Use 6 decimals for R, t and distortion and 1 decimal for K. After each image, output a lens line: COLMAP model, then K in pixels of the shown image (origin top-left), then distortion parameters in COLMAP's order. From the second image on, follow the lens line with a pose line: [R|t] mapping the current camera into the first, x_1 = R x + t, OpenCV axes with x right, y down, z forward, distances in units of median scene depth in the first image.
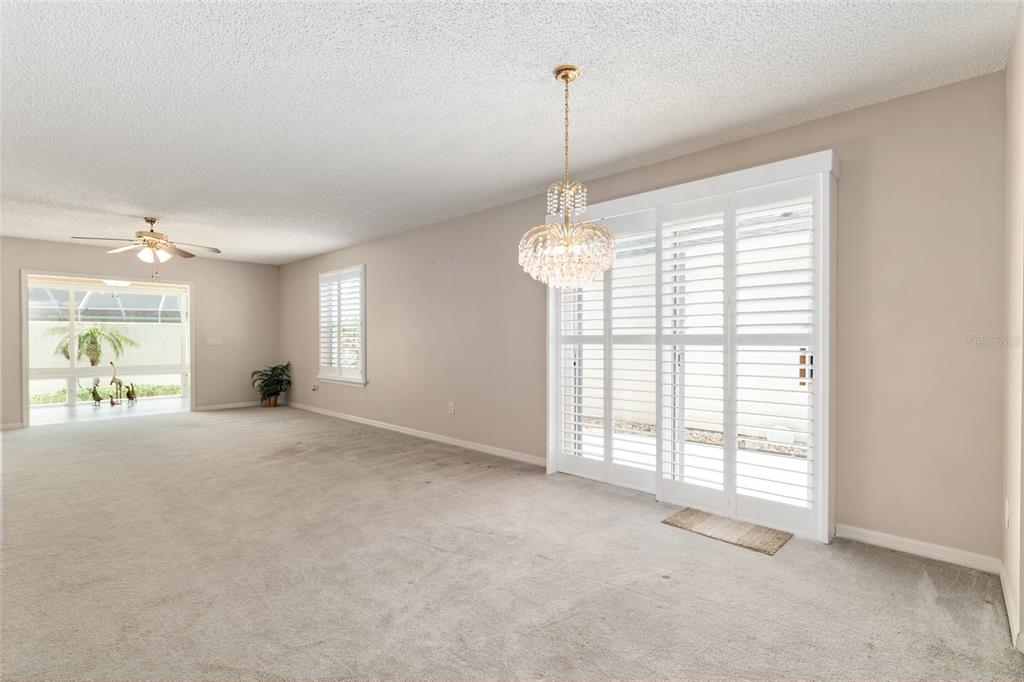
lens RADIAL K [[462.5, 0, 508.7], [0, 462.5, 338.4], [0, 0, 1]] dist [0.003403, -0.000948]
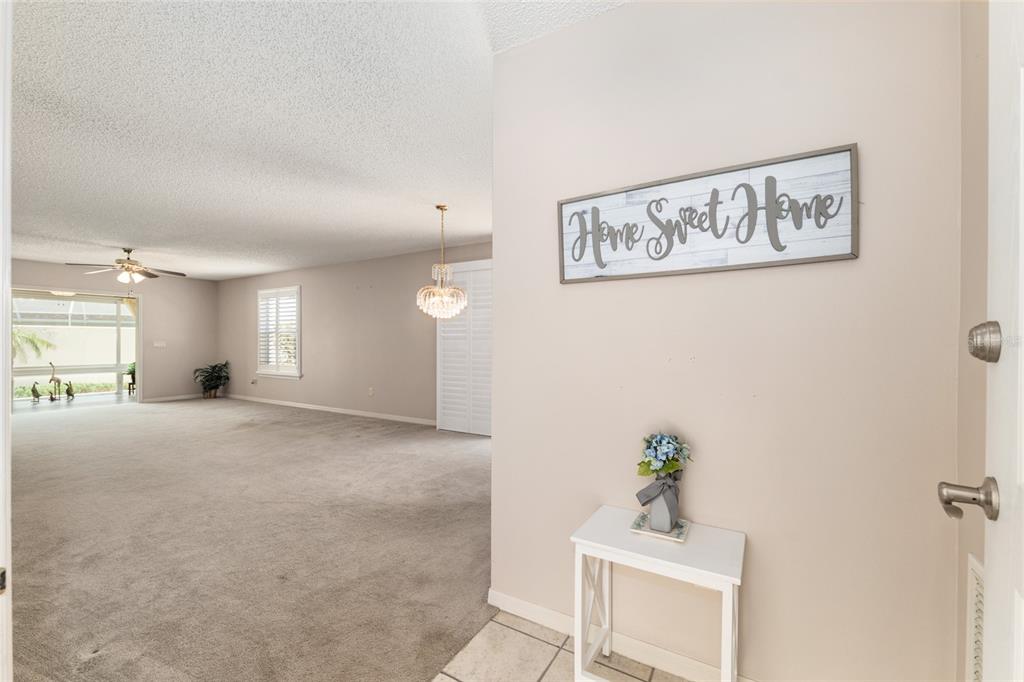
lens RADIAL K [[419.0, 0, 504.5], [0, 419.0, 341.0], [0, 0, 1]] dist [-0.008487, 0.000116]
pose [[0.977459, 0.002695, 0.211110, 0.005082], [-0.002784, 0.999996, 0.000123, -0.006664], [-0.211109, -0.000708, 0.977462, -0.351146]]
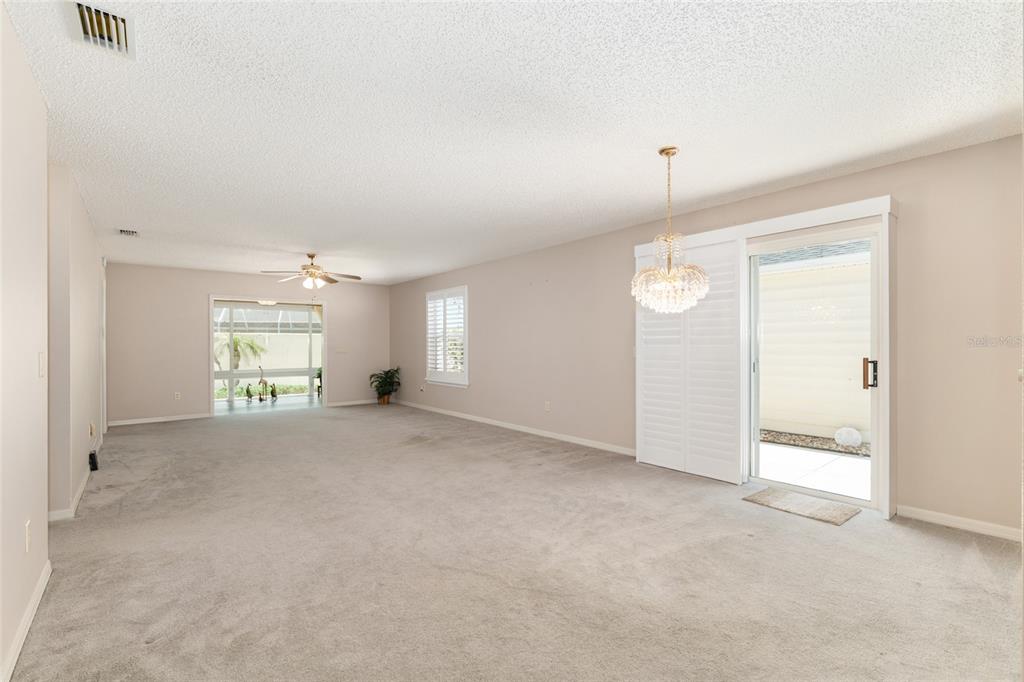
lens RADIAL K [[442.2, 0, 510.4], [0, 442.2, 342.0], [0, 0, 1]] dist [-0.003521, -0.000157]
pose [[0.992098, -0.003364, -0.125421, -0.077068], [0.002773, 0.999984, -0.004880, -0.009654], [0.125435, 0.004494, 0.992092, -0.140915]]
